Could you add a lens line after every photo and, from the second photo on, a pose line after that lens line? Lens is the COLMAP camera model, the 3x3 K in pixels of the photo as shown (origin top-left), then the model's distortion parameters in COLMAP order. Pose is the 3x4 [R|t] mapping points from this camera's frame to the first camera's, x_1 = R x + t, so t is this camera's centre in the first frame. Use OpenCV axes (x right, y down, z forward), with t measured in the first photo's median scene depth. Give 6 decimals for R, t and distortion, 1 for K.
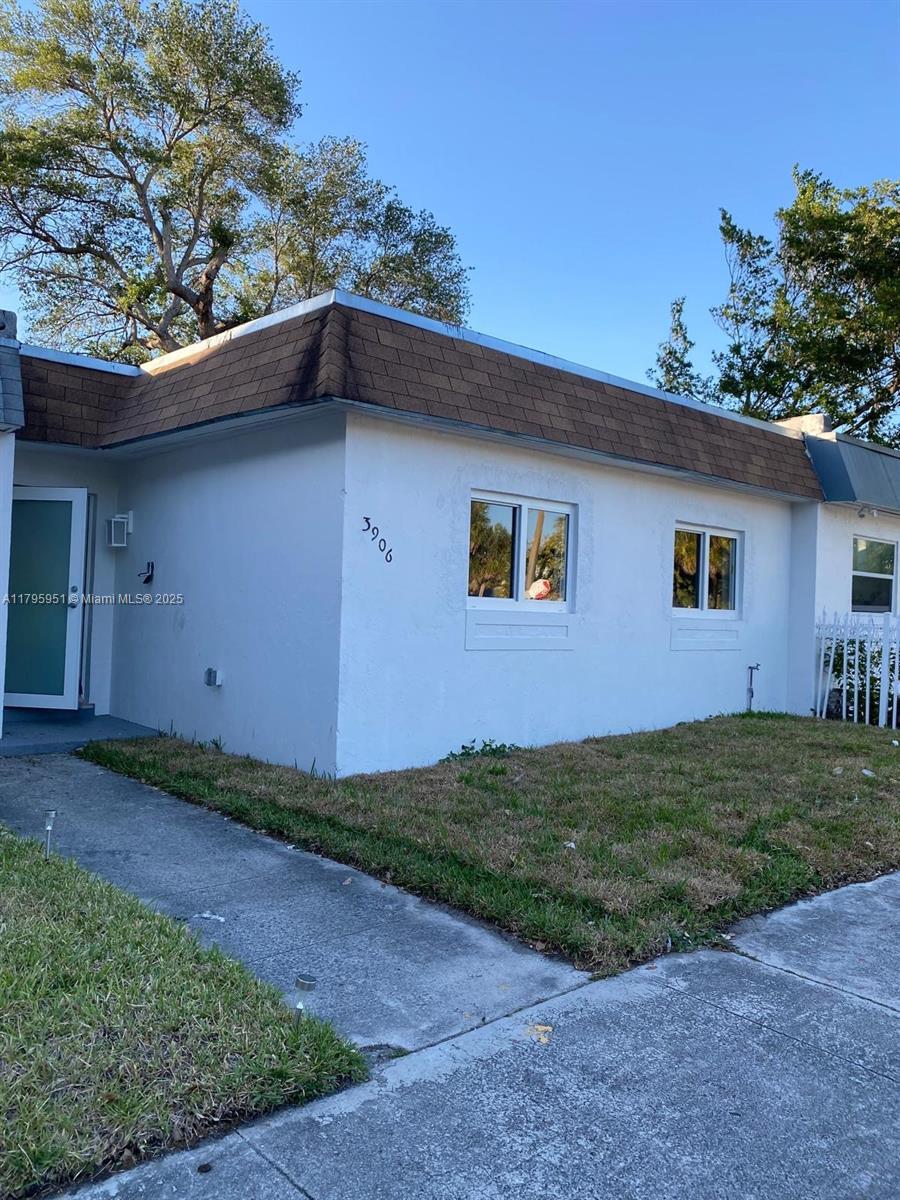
lens RADIAL K [[914.6, 0, 449.5], [0, 914.6, 598.3], [0, 0, 1]] dist [0.025224, -0.024853]
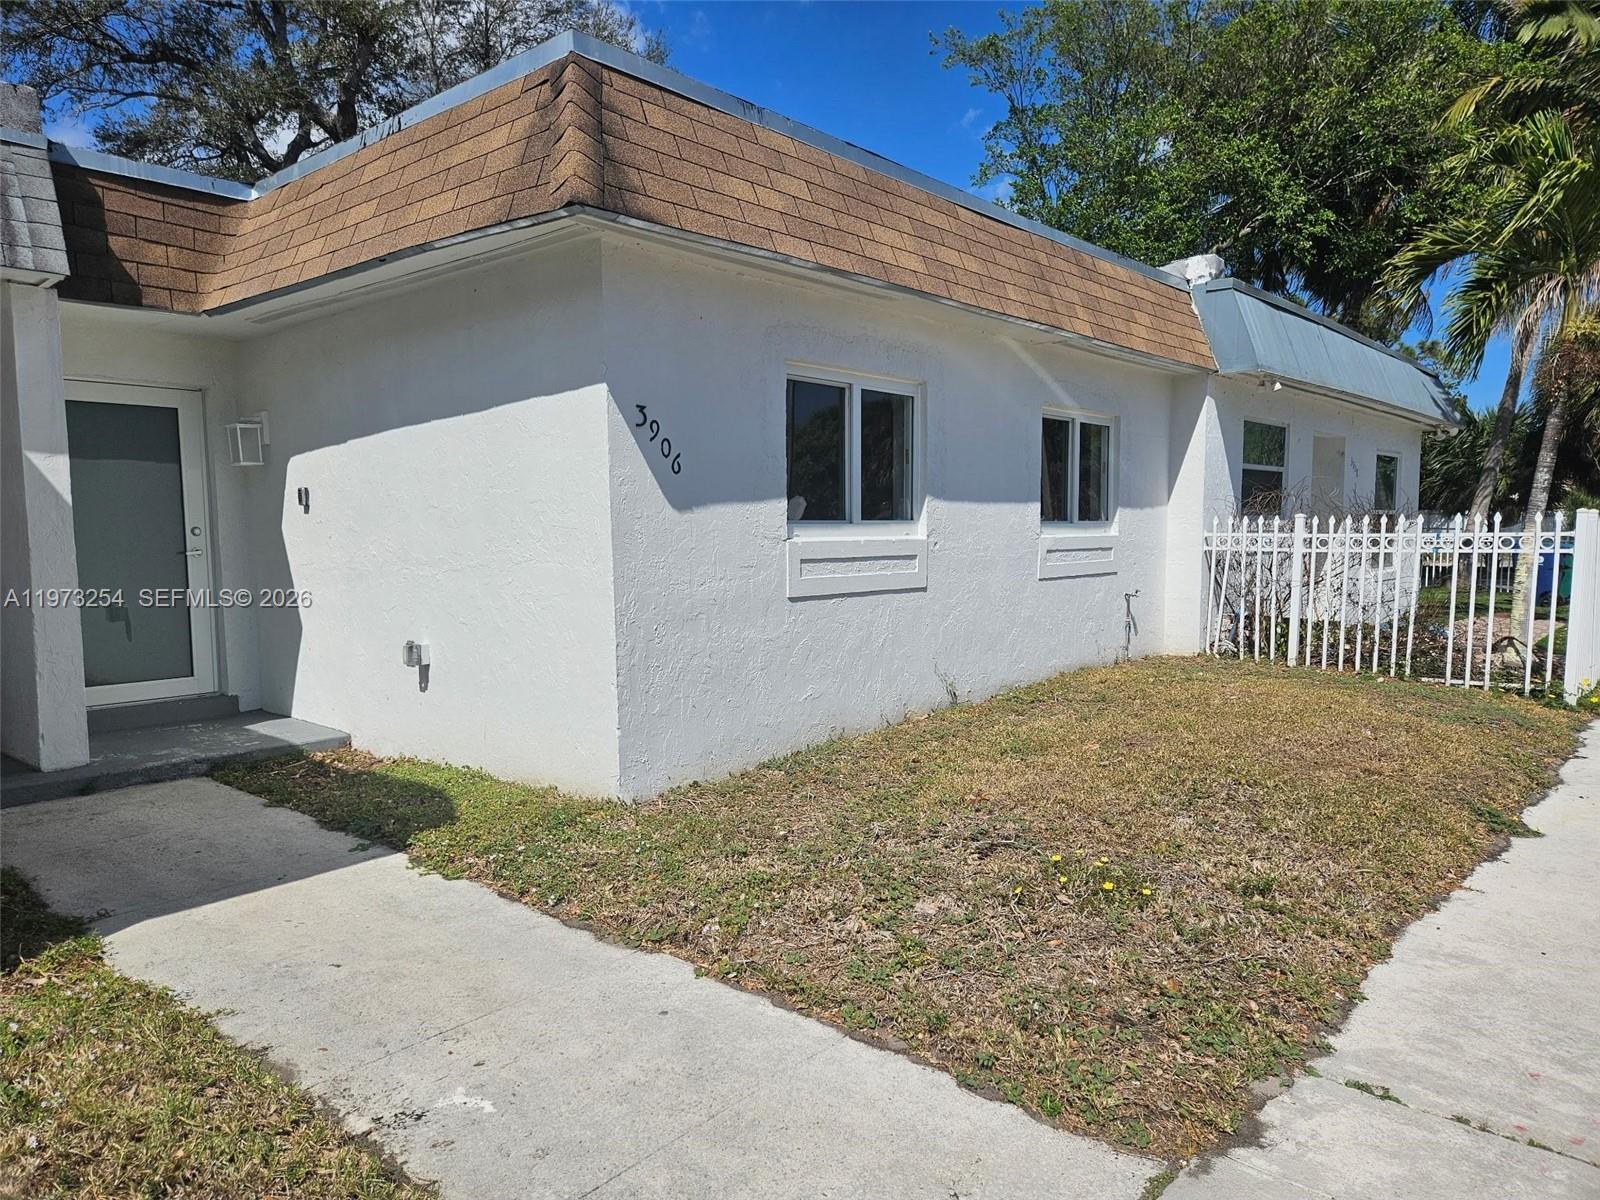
lens RADIAL K [[1071.4, 0, 800.2], [0, 1071.4, 629.7], [0, 0, 1]] dist [0.061780, -0.036364]
pose [[0.992855, -0.054045, 0.106386, -0.062187], [0.043047, 0.993740, 0.103091, -0.002597], [-0.111291, -0.097775, 0.988966, 0.186775]]
